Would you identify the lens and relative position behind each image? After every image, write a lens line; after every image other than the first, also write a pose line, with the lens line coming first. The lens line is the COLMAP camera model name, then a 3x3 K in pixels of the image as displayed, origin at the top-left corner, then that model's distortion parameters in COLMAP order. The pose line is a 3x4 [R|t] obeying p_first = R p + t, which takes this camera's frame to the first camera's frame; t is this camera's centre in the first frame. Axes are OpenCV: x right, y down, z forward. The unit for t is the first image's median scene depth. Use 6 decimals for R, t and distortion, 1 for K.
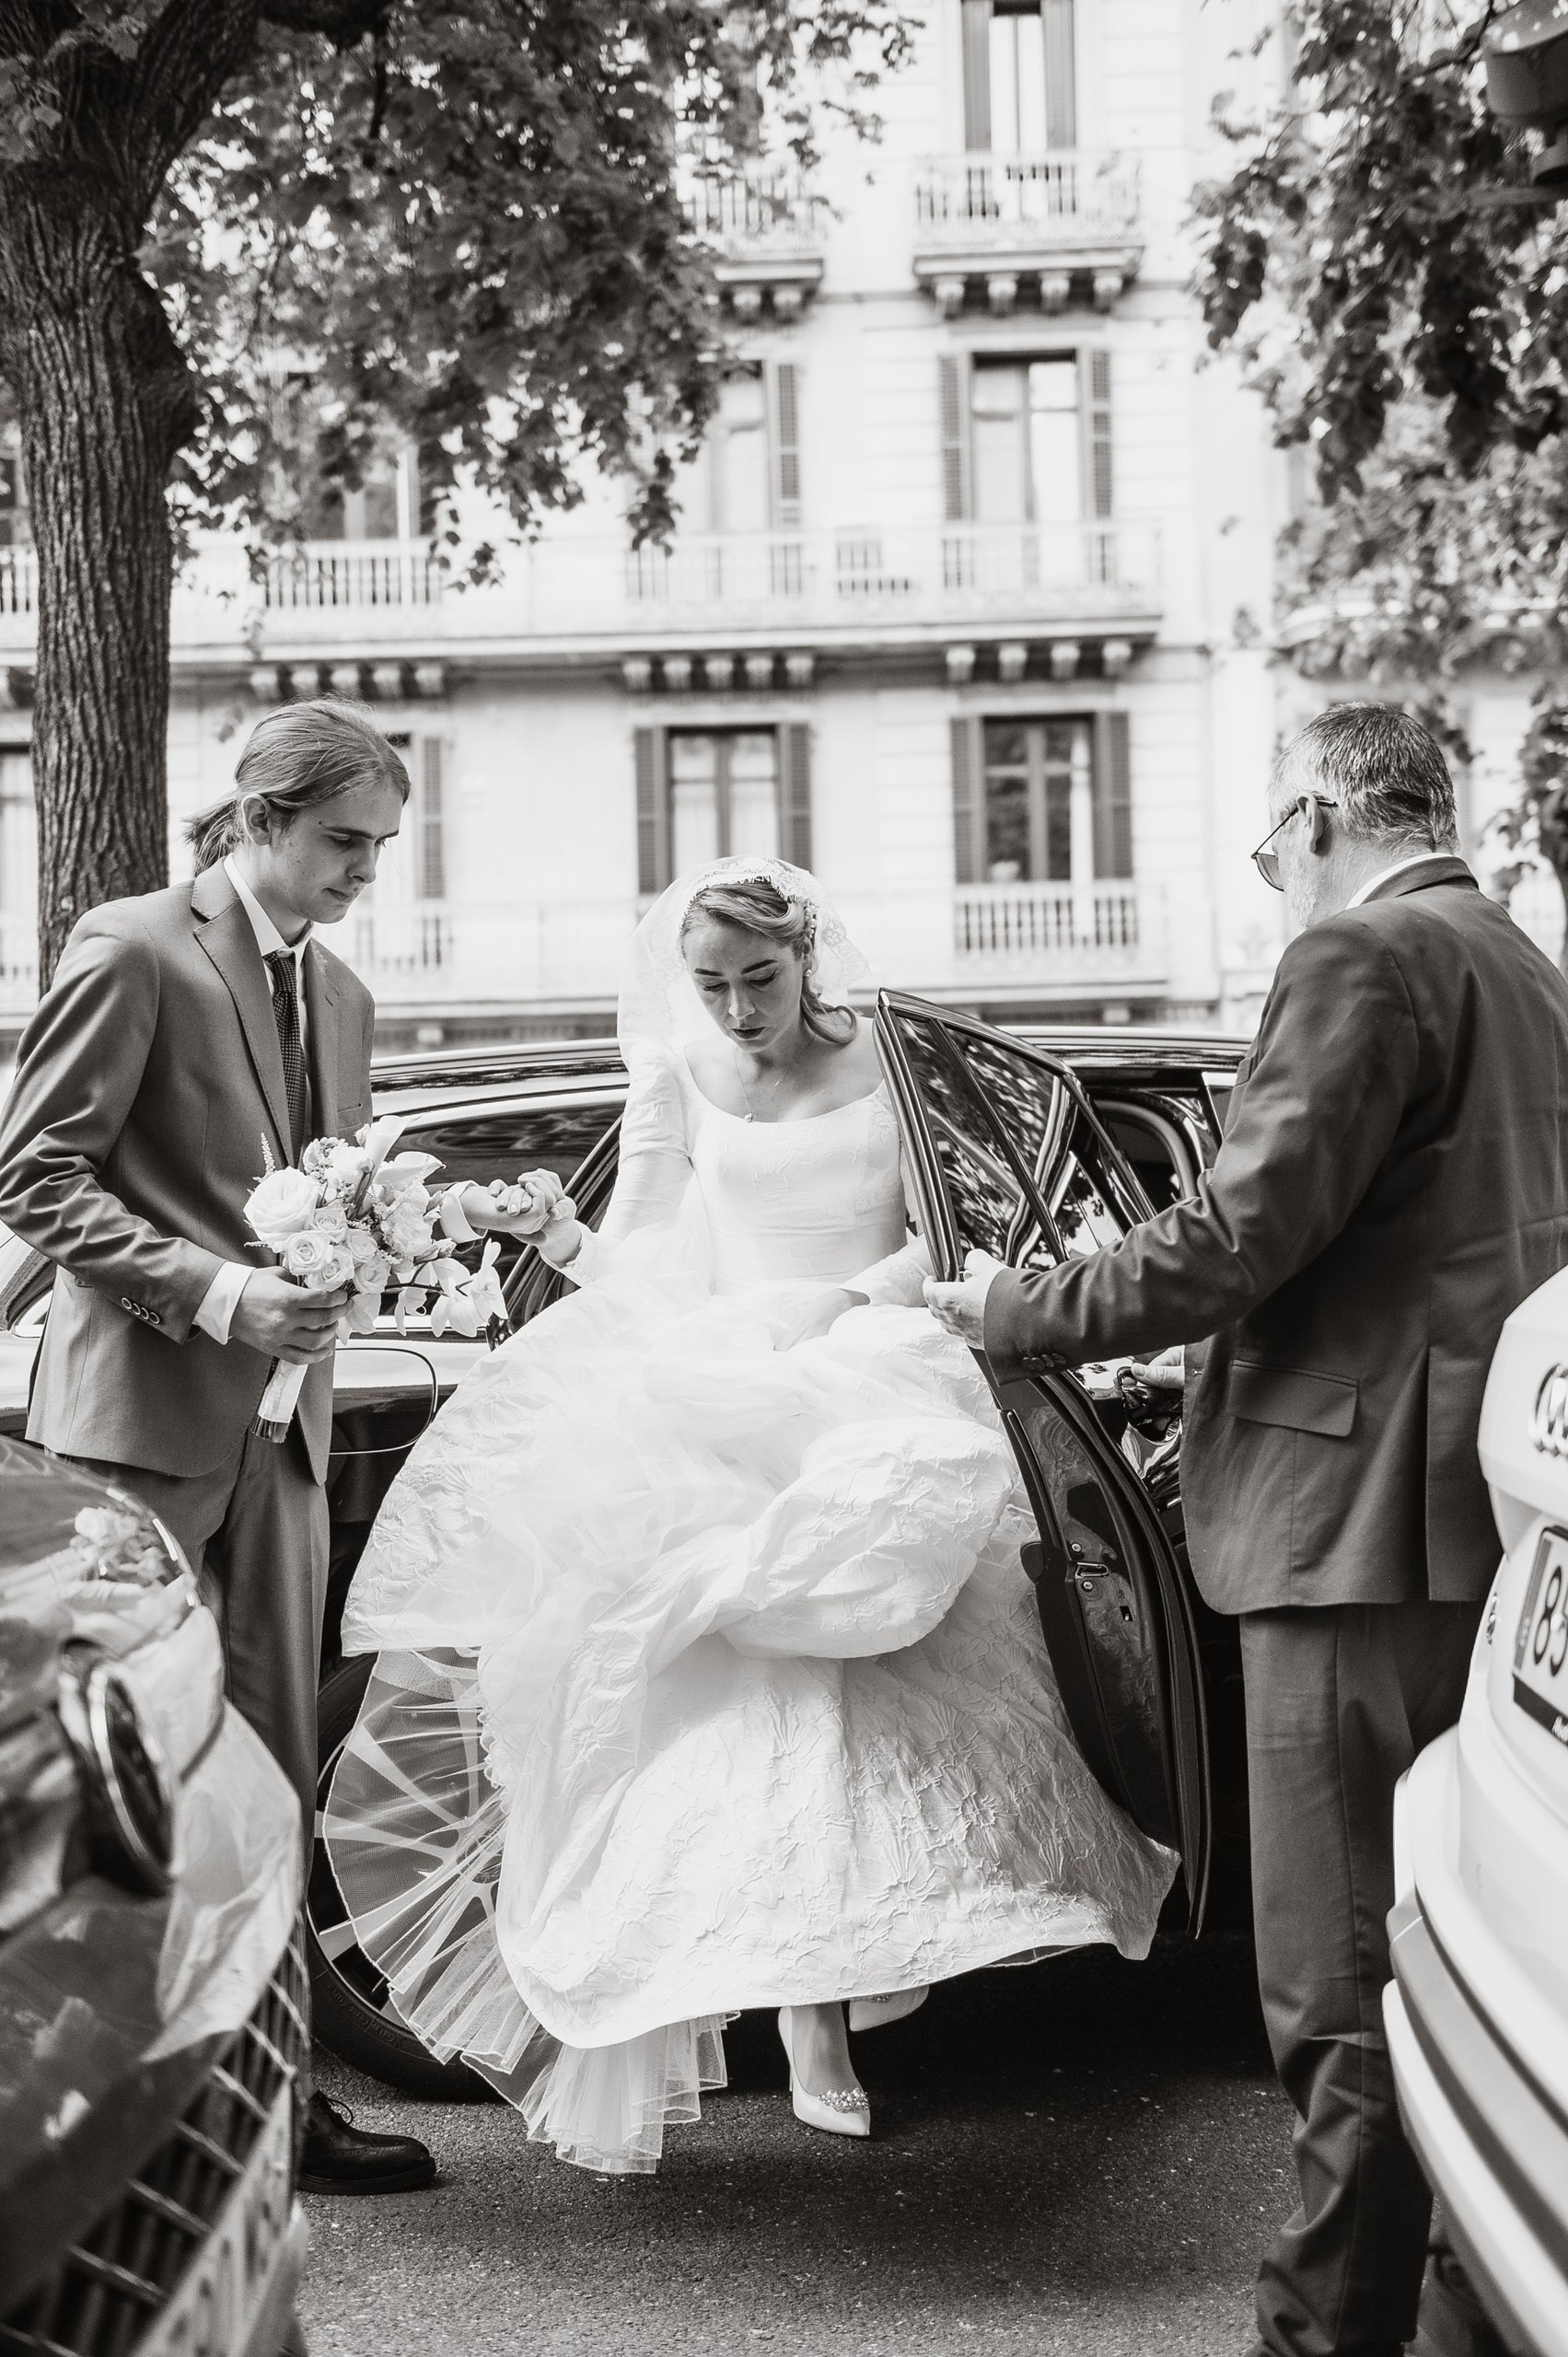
lens RADIAL K [[2786.3, 0, 786.0], [0, 2786.3, 1205.3], [0, 0, 1]] dist [0.075403, 0.036719]
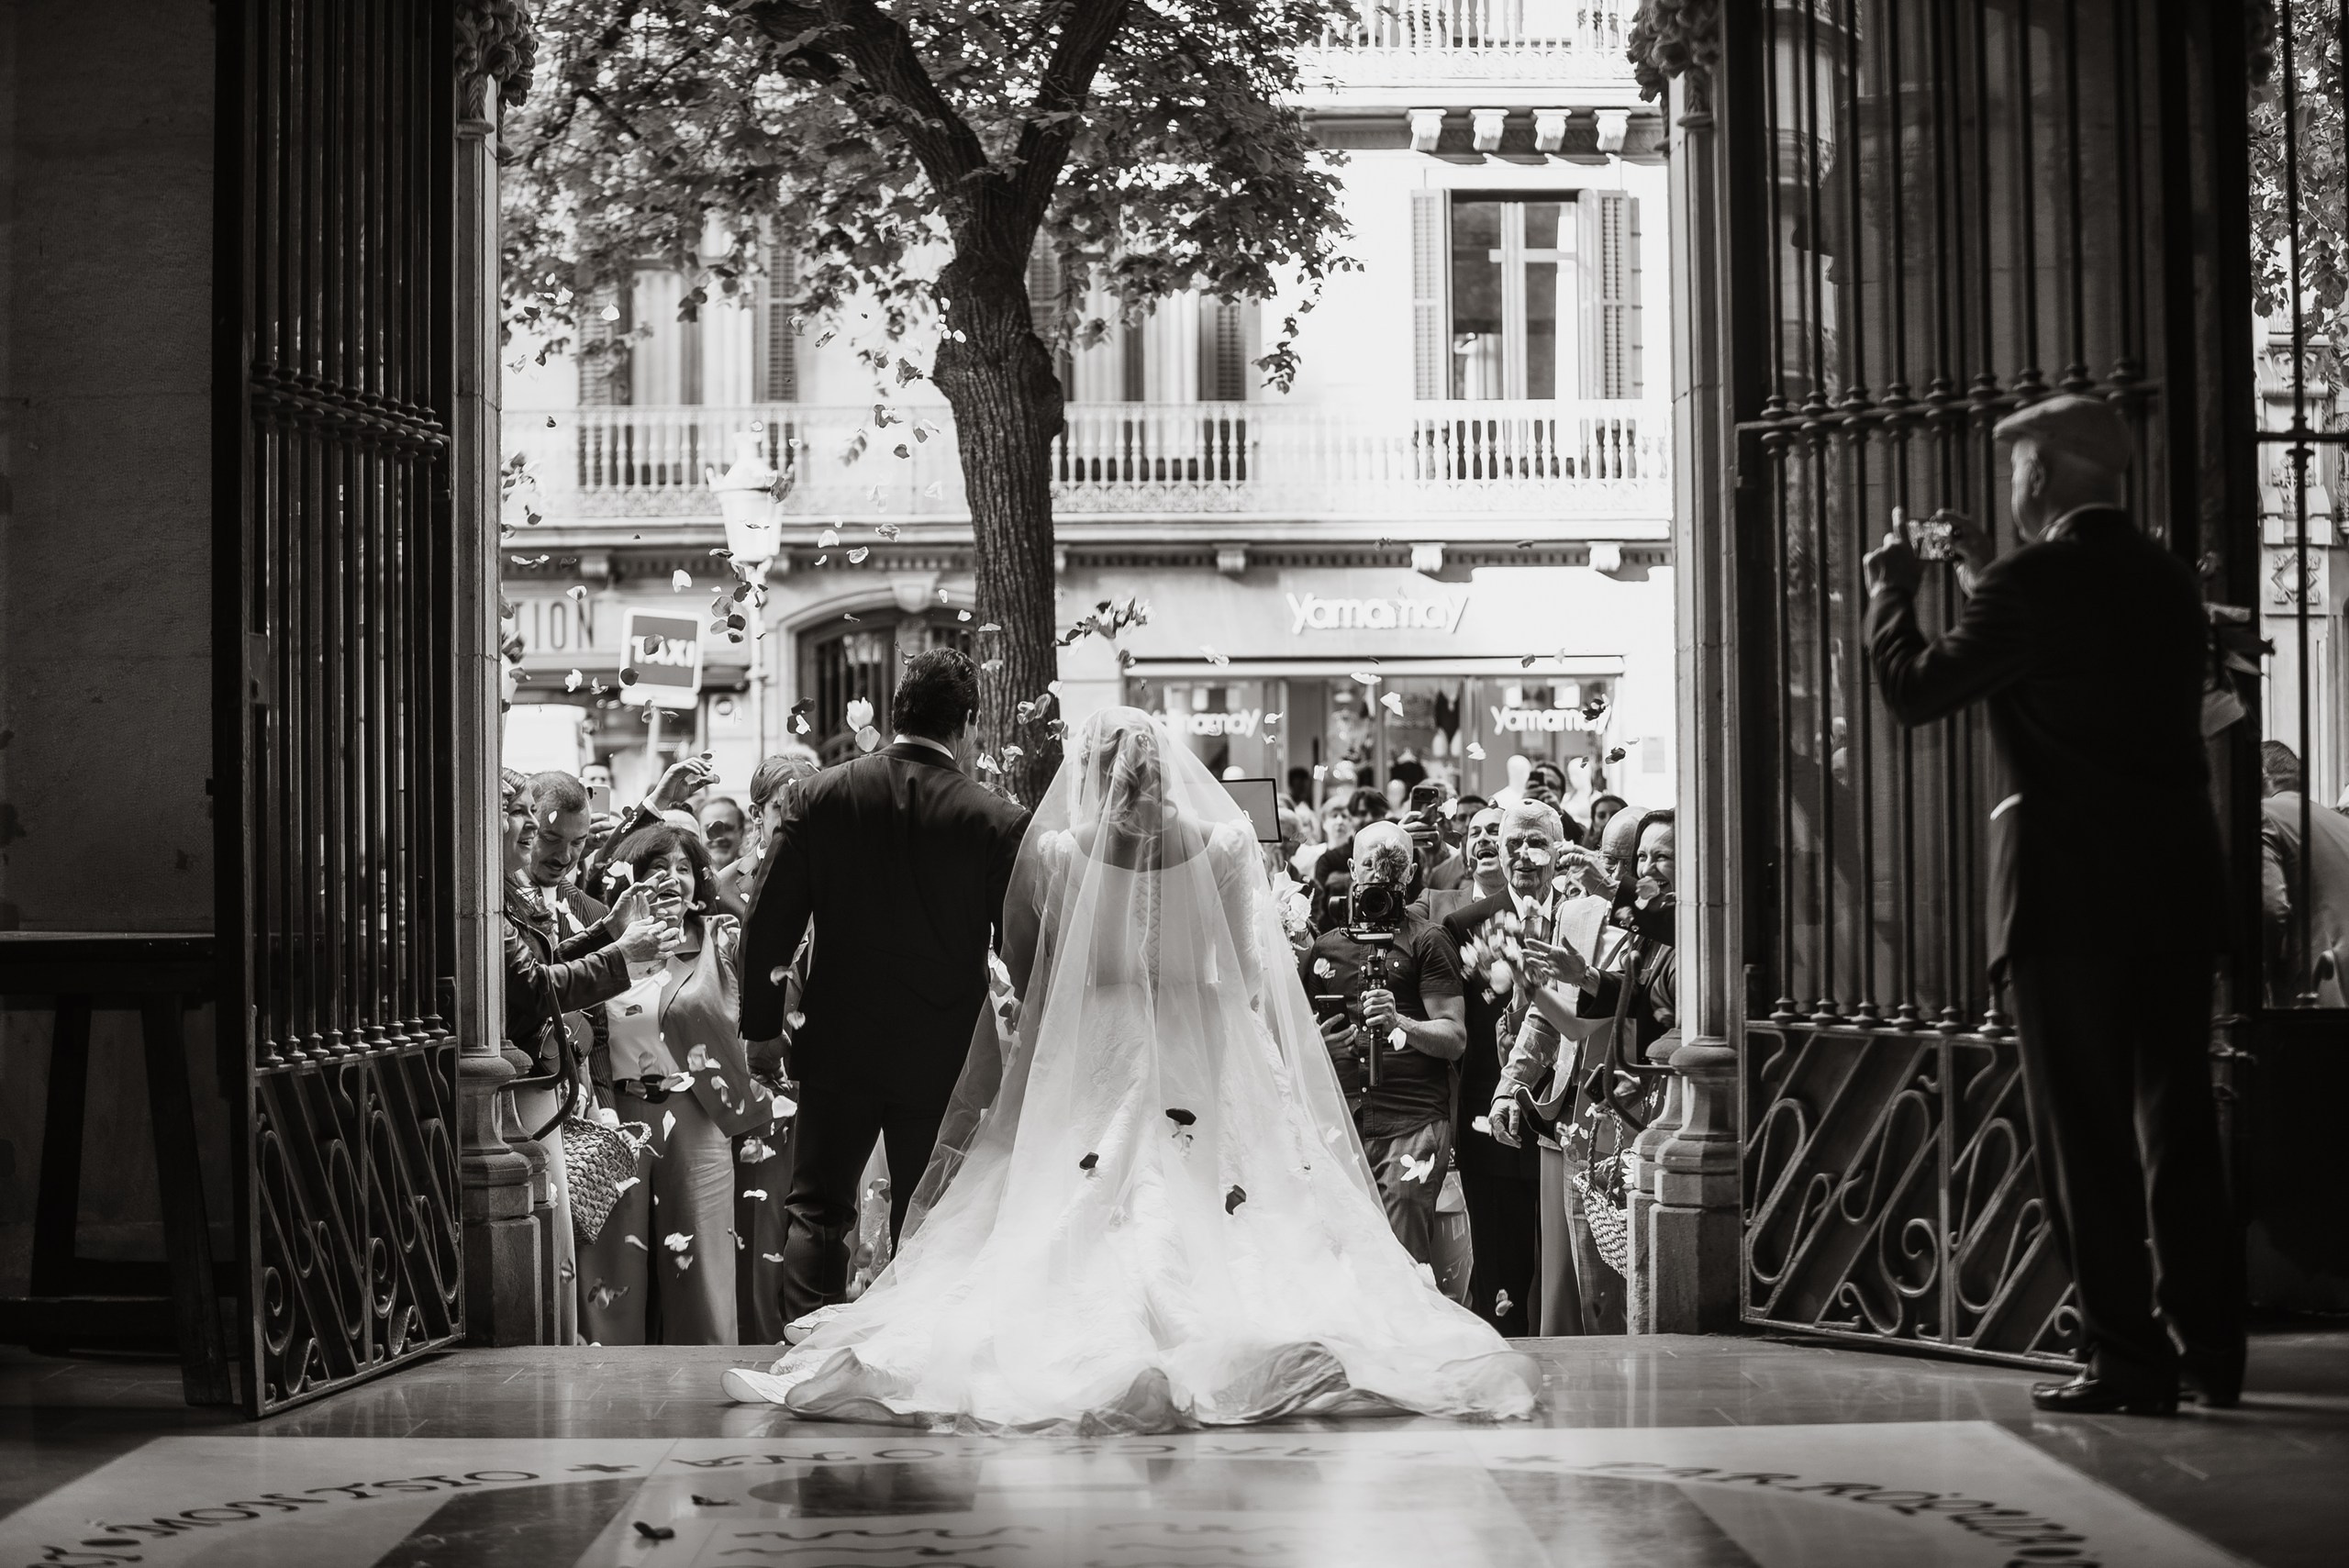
lens RADIAL K [[4986.4, 0, 1174.5], [0, 4986.4, 784.0], [0, 0, 1]] dist [-0.512609, 0.007492]
pose [[0.998913, 0.023533, 0.040248, -0.151132], [-0.024712, 0.999272, 0.029058, -0.094421], [-0.039535, -0.030021, 0.998767, -1.056927]]
